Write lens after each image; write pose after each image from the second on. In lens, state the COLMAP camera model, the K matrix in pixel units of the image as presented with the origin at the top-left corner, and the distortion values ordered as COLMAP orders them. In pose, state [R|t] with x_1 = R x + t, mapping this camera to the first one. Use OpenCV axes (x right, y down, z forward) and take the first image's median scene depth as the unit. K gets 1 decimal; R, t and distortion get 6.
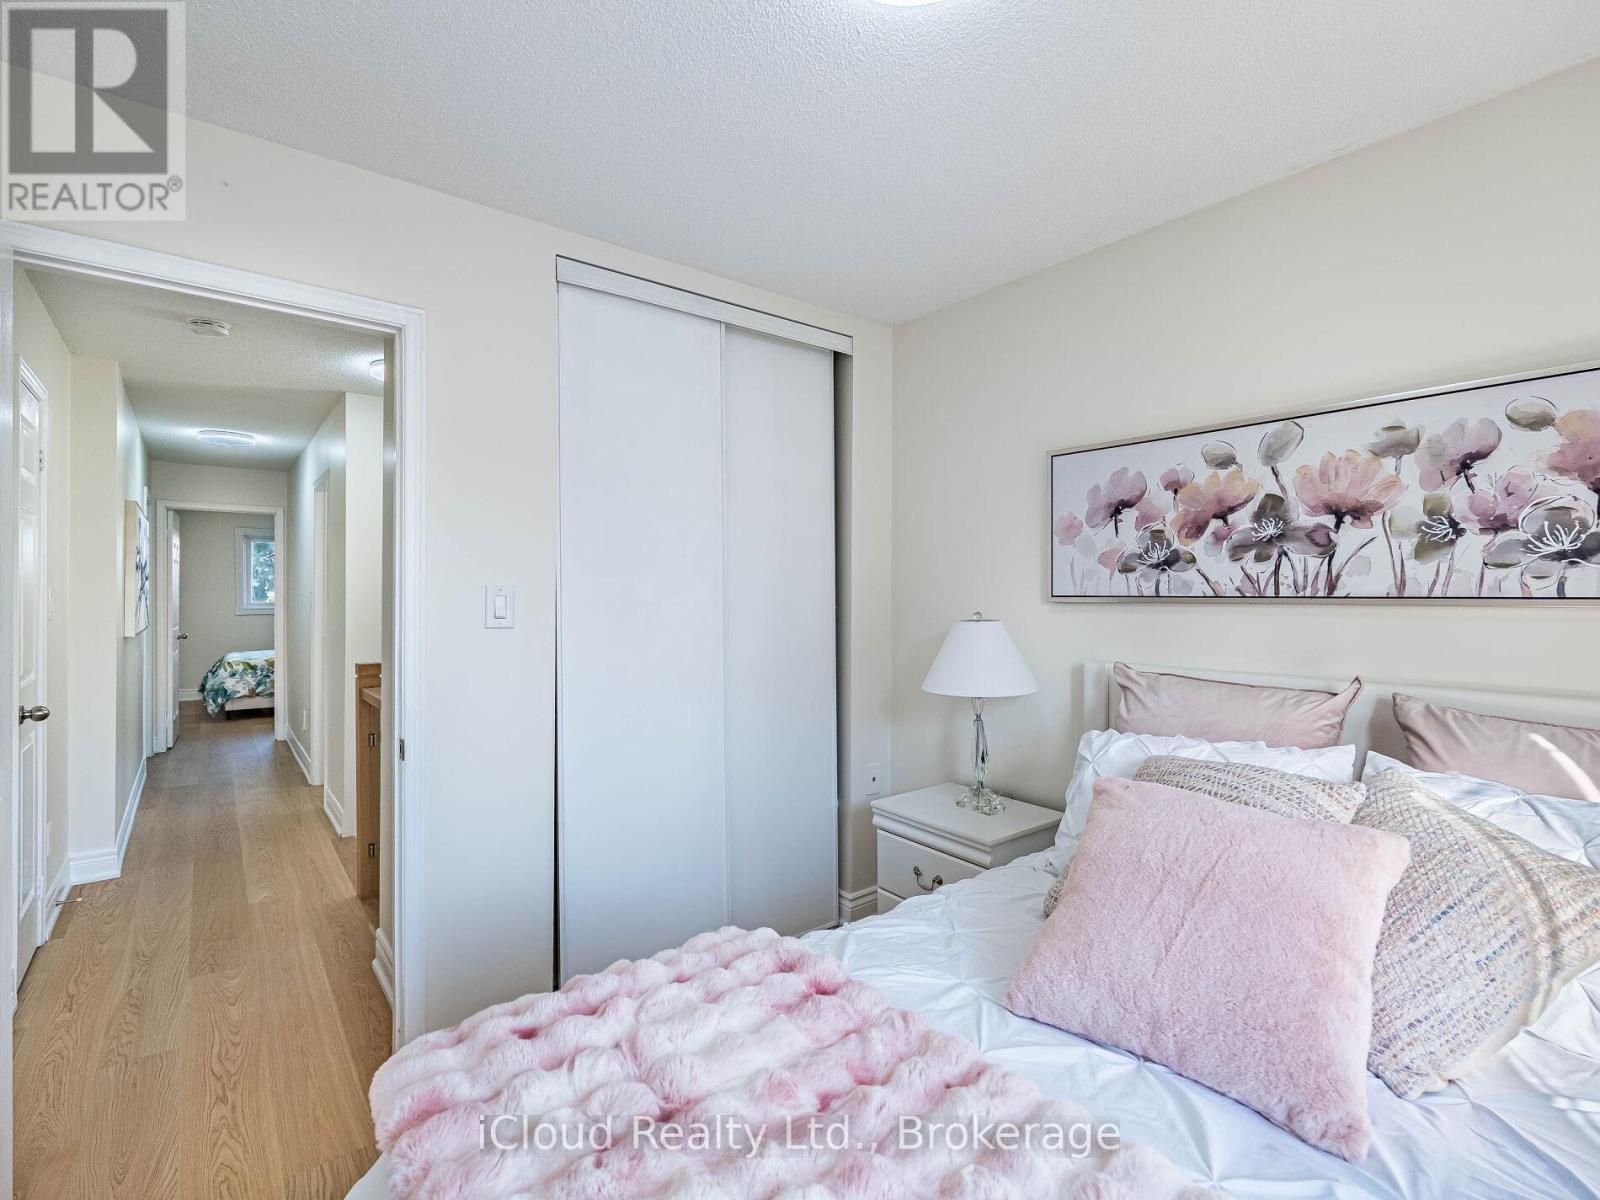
lens RADIAL K [[771.2, 0, 793.8], [0, 771.2, 603.0], [0, 0, 1]] dist [-0.000007, -0.000040]
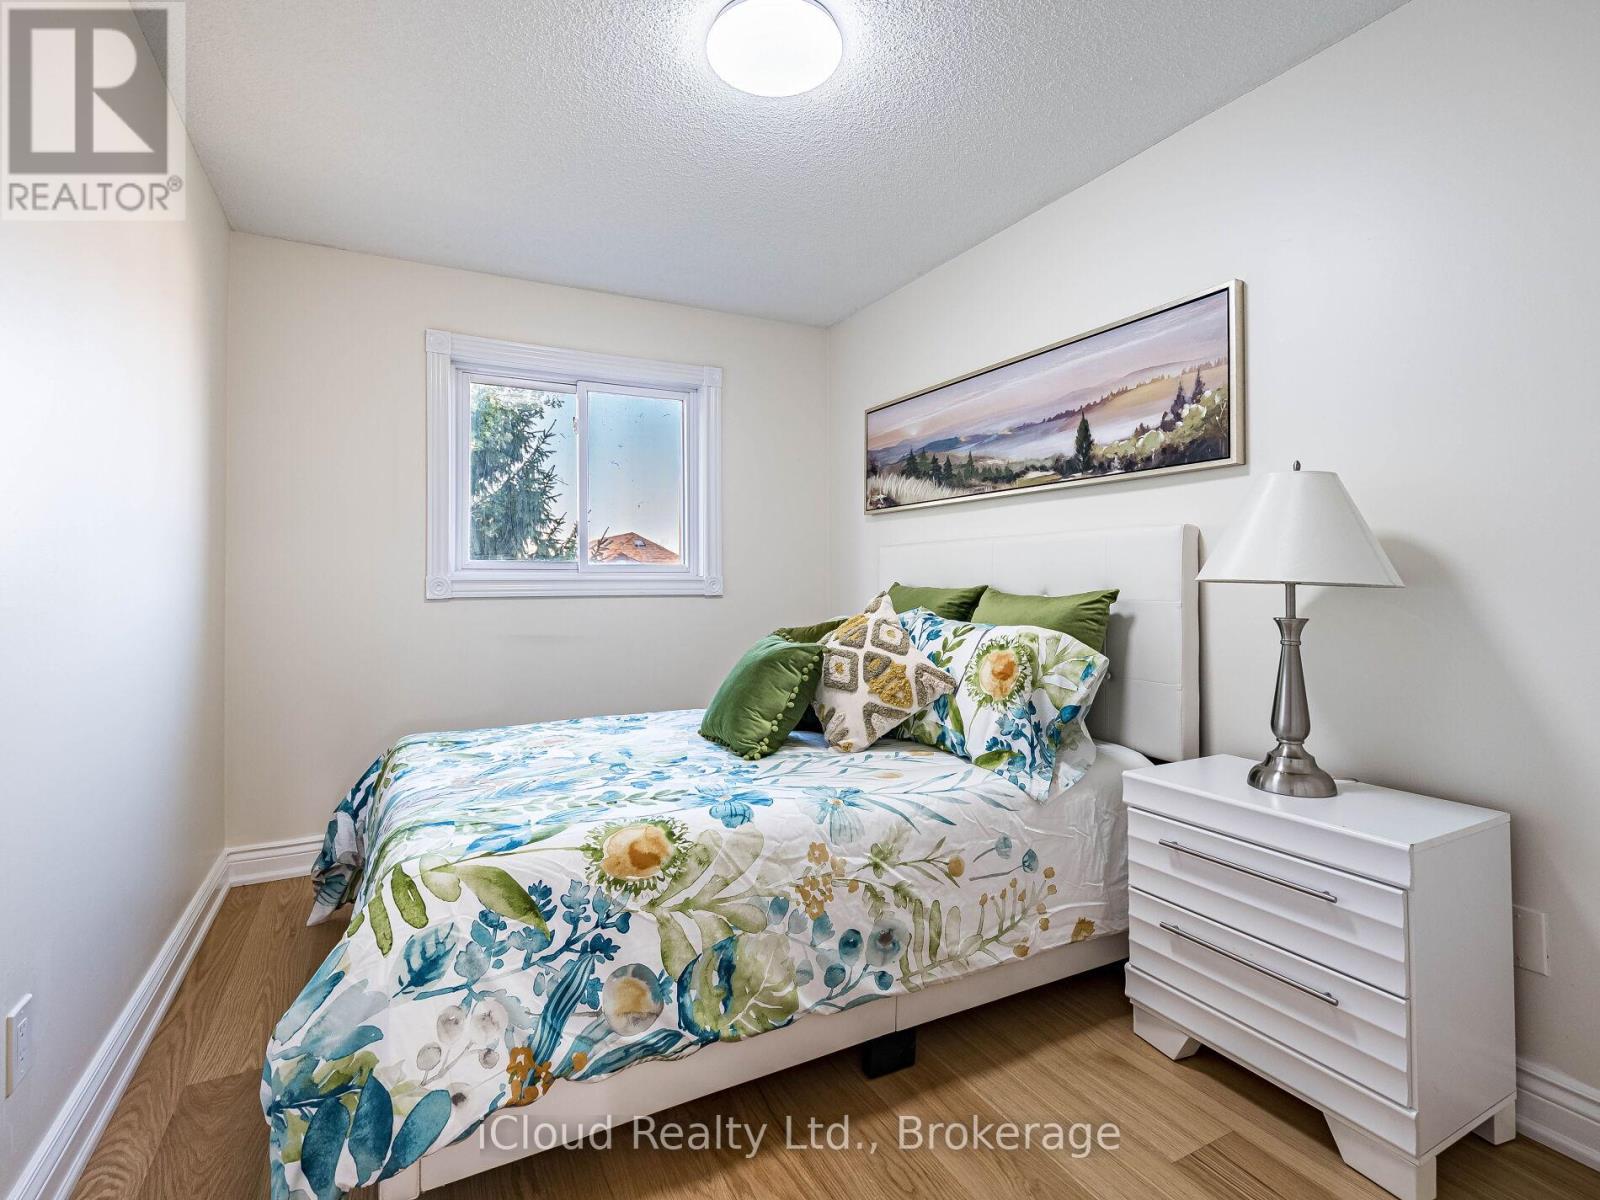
lens RADIAL K [[772.7, 0, 796.9], [0, 772.7, 567.7], [0, 0, 1]] dist [0.001229, 0.000027]
pose [[0.985807, -0.014990, -0.167211, -0.619288], [0.009996, 0.999480, -0.030664, 0.014909], [0.167583, 0.028557, 0.985444, 0.847273]]
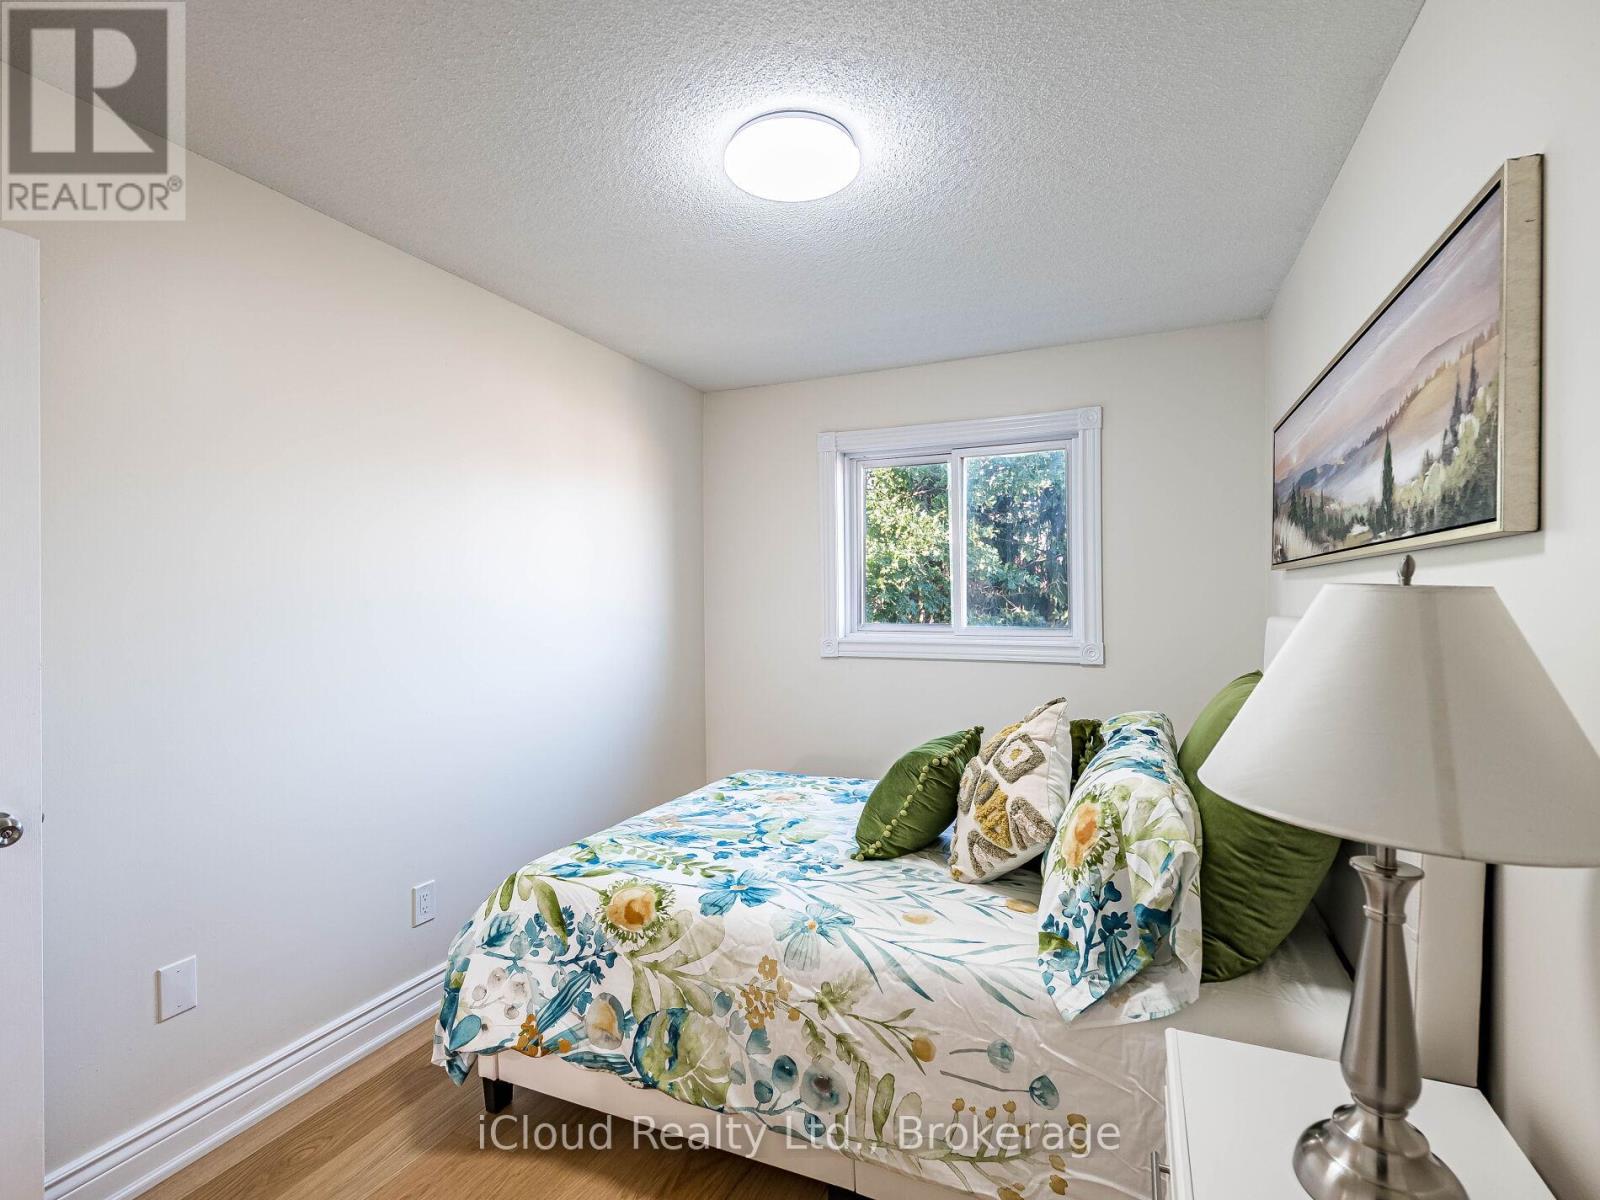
lens RADIAL K [[771.2, 0, 793.8], [0, 771.2, 603.0], [0, 0, 1]] dist [-0.000007, -0.000040]
pose [[0.481721, -0.004607, -0.876312, -0.461183], [-0.002024, 0.999978, -0.006370, -0.013307], [0.876322, 0.004842, 0.481701, 0.958244]]
